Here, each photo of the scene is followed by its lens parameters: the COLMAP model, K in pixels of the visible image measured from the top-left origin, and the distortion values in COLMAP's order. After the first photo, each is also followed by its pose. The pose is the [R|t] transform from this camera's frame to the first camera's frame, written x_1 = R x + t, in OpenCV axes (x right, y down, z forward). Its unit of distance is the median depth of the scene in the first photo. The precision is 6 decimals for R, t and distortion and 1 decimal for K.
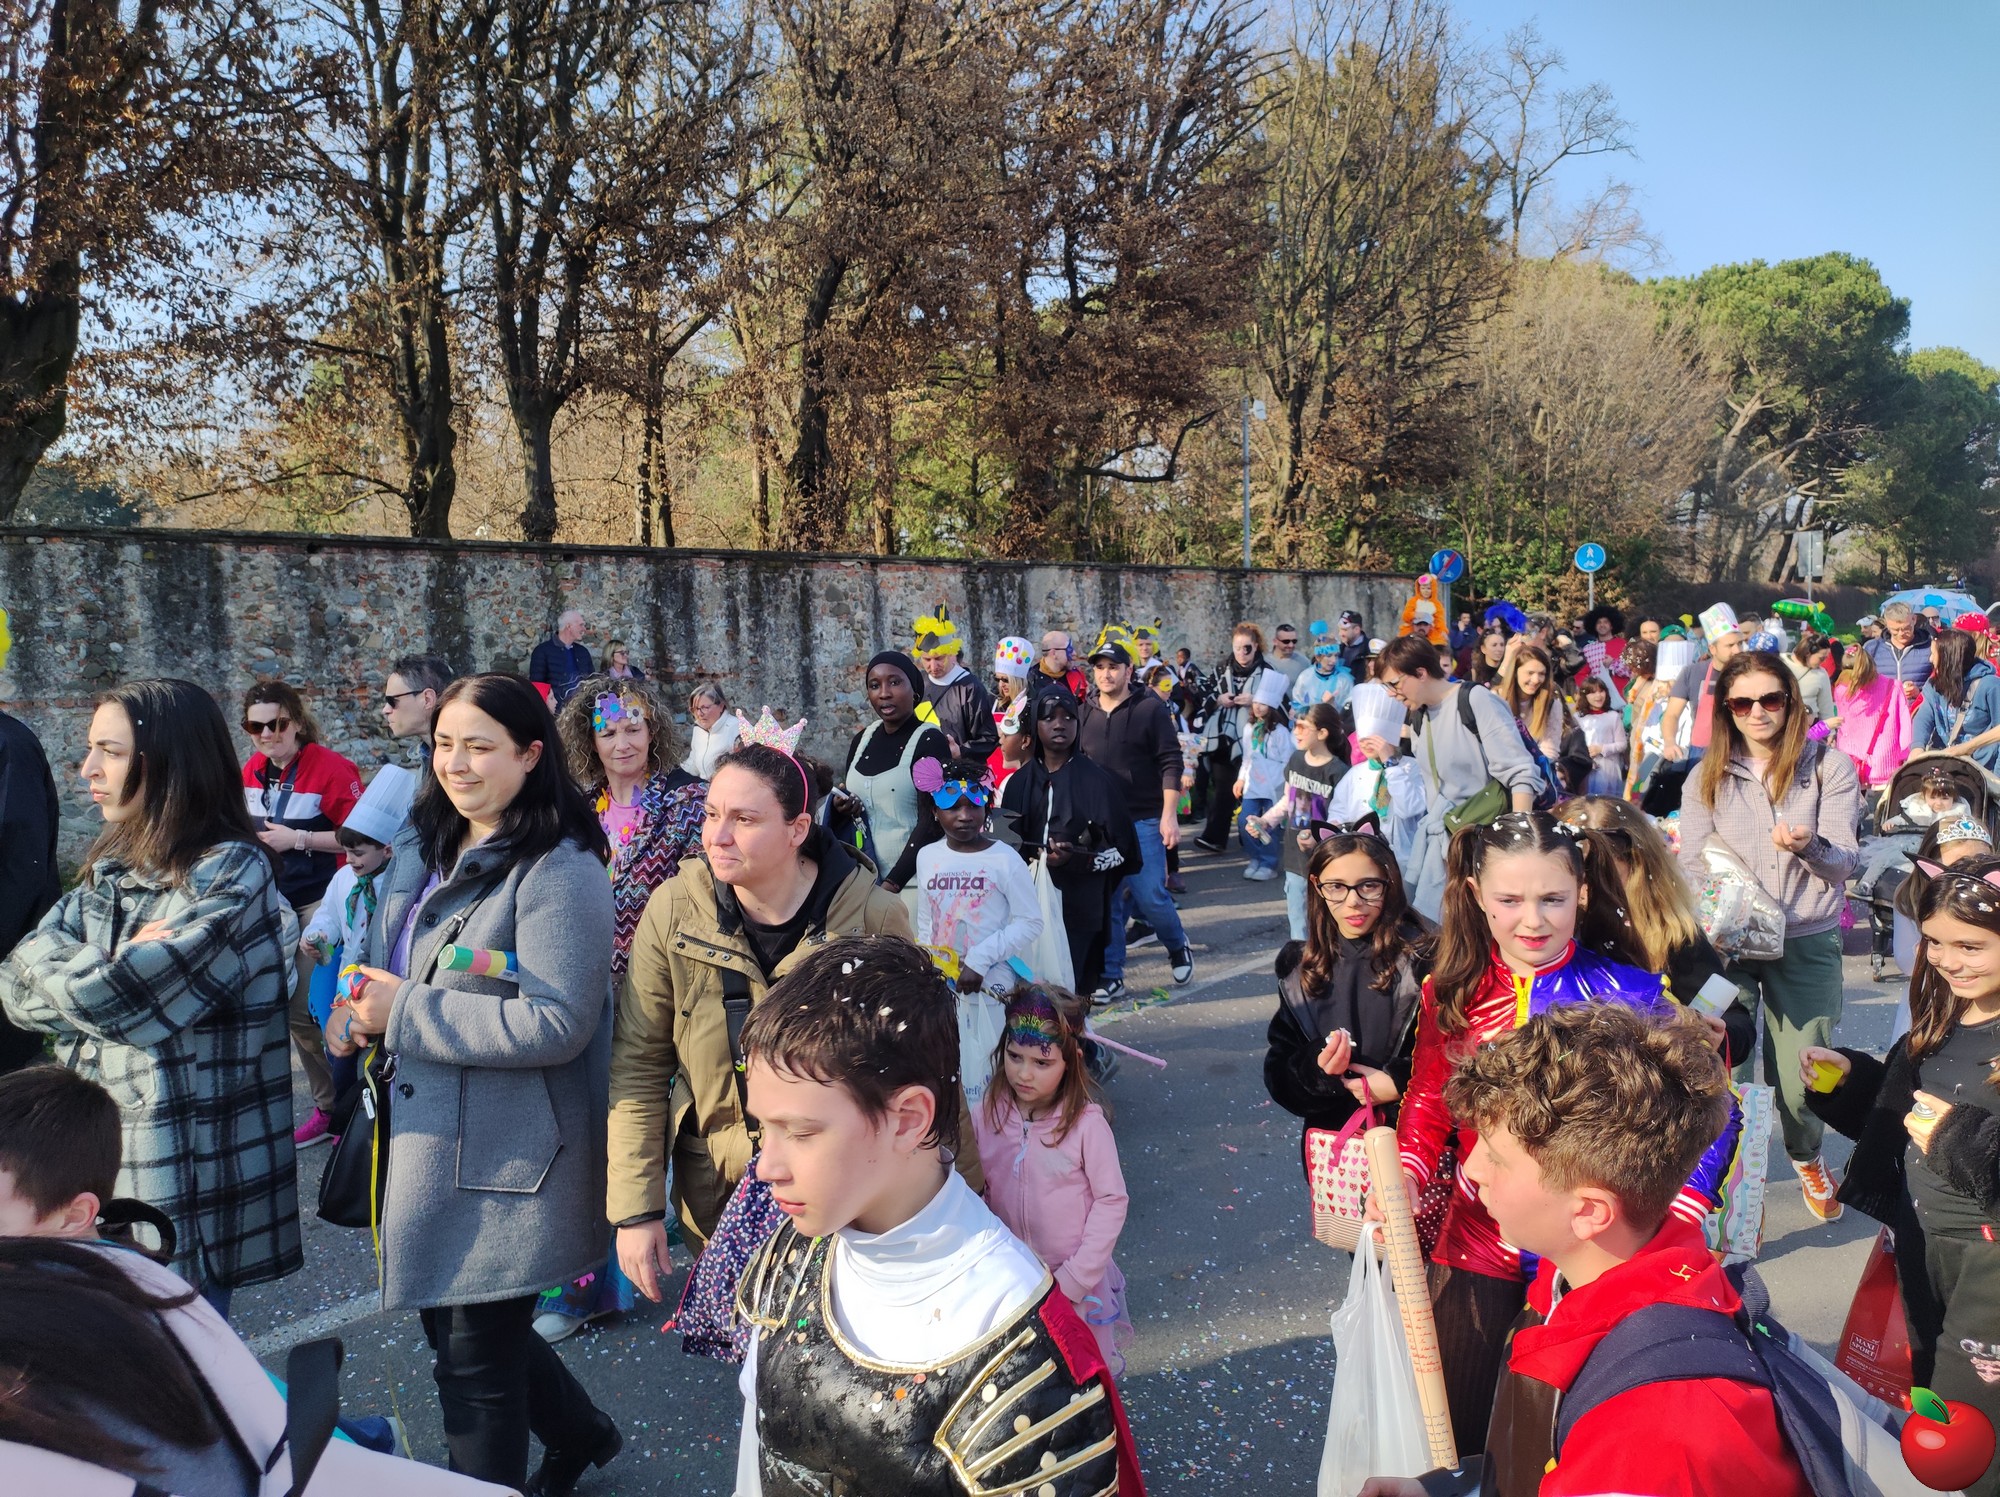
lens RADIAL K [[1000.1, 0, 1000.0], [0, 1000.1, 748.5], [0, 0, 1]] dist [0.036540, -0.001782]
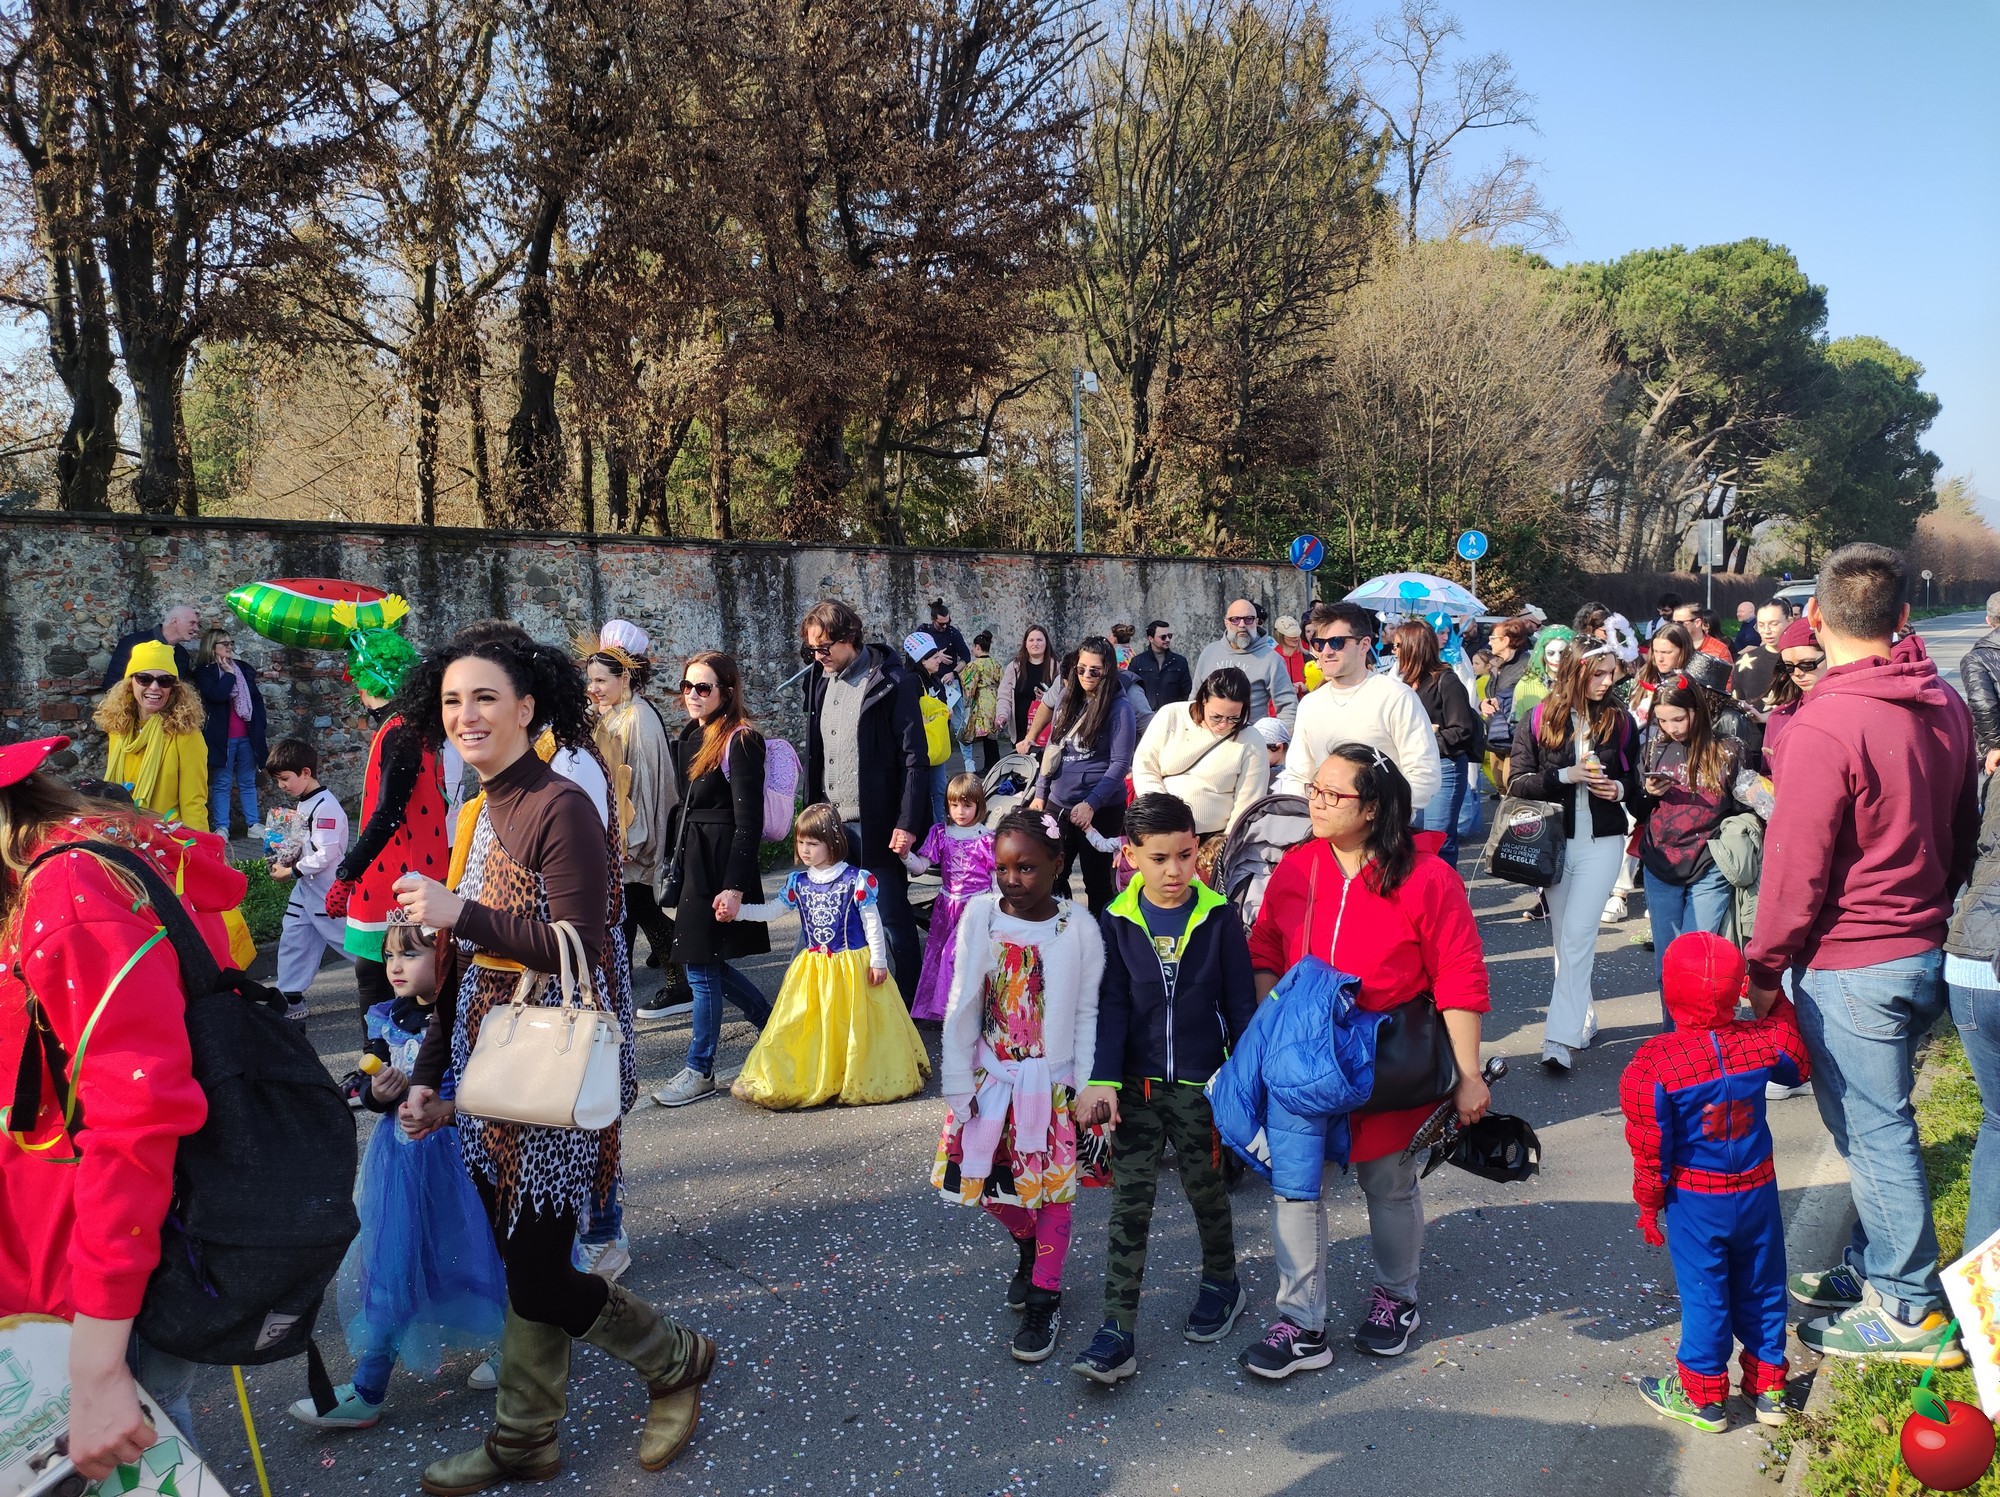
lens RADIAL K [[989.4, 0, 1000.0], [0, 989.4, 748.5], [0, 0, 1]] dist [0.031560, 0.000175]
pose [[0.999783, -0.003220, 0.020595, 0.115405], [0.003009, 0.999943, 0.010231, -0.006983], [-0.020627, -0.010167, 0.999736, 0.064598]]
